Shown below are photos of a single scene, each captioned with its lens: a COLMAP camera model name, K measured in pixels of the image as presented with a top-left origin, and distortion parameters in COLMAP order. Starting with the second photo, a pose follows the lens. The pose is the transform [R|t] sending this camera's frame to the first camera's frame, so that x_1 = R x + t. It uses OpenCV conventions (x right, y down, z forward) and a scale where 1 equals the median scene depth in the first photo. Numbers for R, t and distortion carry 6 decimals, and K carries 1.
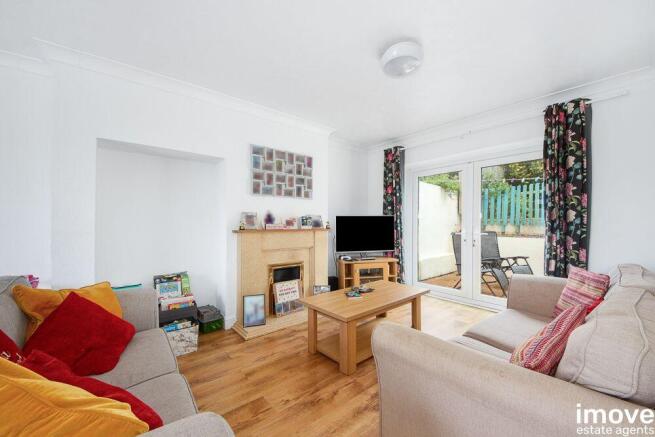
lens RADIAL K [[271.9, 0, 327.5], [0, 271.9, 218.5], [0, 0, 1]] dist [-0.000195, -0.000458]
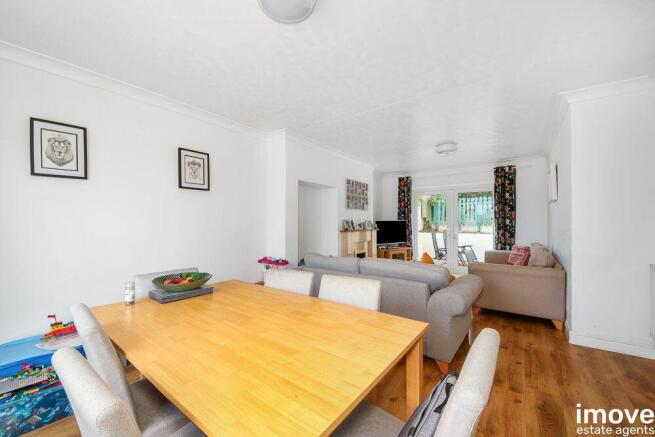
lens RADIAL K [[271.9, 0, 327.5], [0, 271.9, 218.5], [0, 0, 1]] dist [-0.000195, -0.000458]
pose [[0.971340, 0.001262, 0.237691, -0.747562], [-0.001787, 0.999996, 0.001994, -0.030408], [-0.237688, -0.002362, 0.971339, -0.553056]]
